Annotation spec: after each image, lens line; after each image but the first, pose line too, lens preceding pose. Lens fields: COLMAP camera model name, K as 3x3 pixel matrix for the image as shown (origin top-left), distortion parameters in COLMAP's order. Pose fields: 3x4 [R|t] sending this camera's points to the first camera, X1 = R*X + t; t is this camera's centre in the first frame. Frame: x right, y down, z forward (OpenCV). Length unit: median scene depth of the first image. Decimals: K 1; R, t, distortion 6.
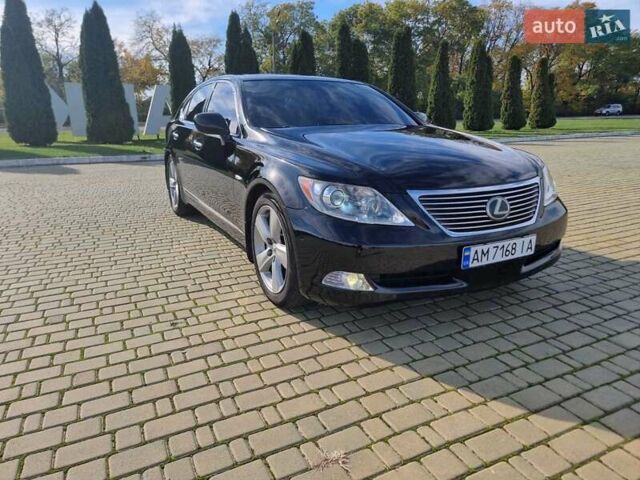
lens RADIAL K [[443.3, 0, 329.1], [0, 443.3, 254.5], [0, 0, 1]] dist [0.076589, -0.064307]
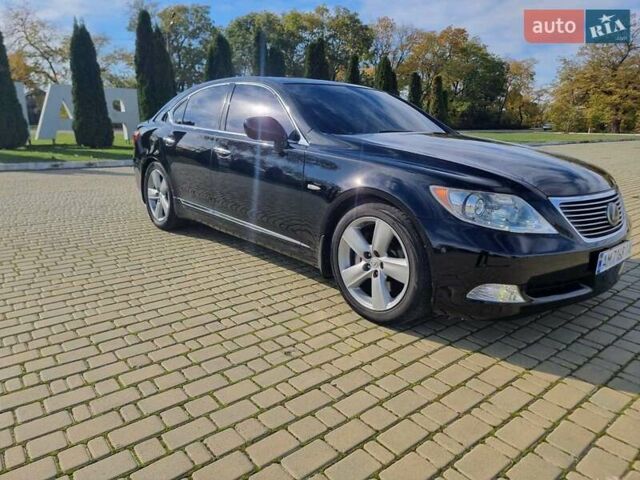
lens RADIAL K [[443.3, 0, 329.1], [0, 443.3, 254.5], [0, 0, 1]] dist [0.076589, -0.064307]
pose [[0.974055, -0.042514, 0.222284, -0.403796], [0.046609, 0.998826, -0.013206, -0.021379], [-0.221461, 0.023224, 0.974893, 0.108615]]
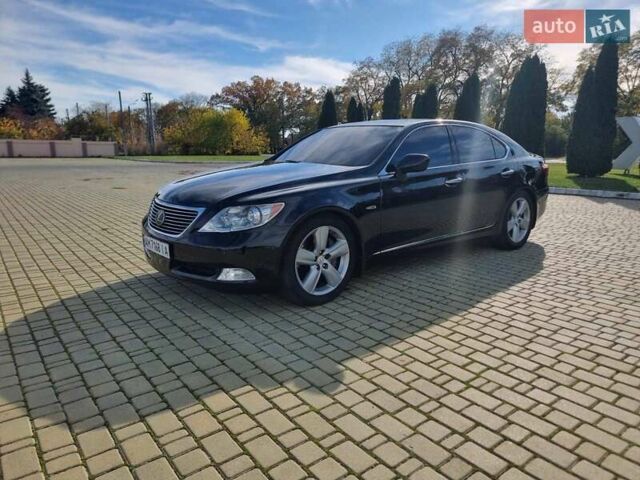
lens RADIAL K [[443.3, 0, 329.1], [0, 443.3, 254.5], [0, 0, 1]] dist [0.076589, -0.064307]
pose [[0.199525, 0.232079, -0.952013, 1.608394], [-0.281315, 0.944217, 0.171220, -0.333694], [0.938644, 0.233653, 0.253682, 0.972230]]
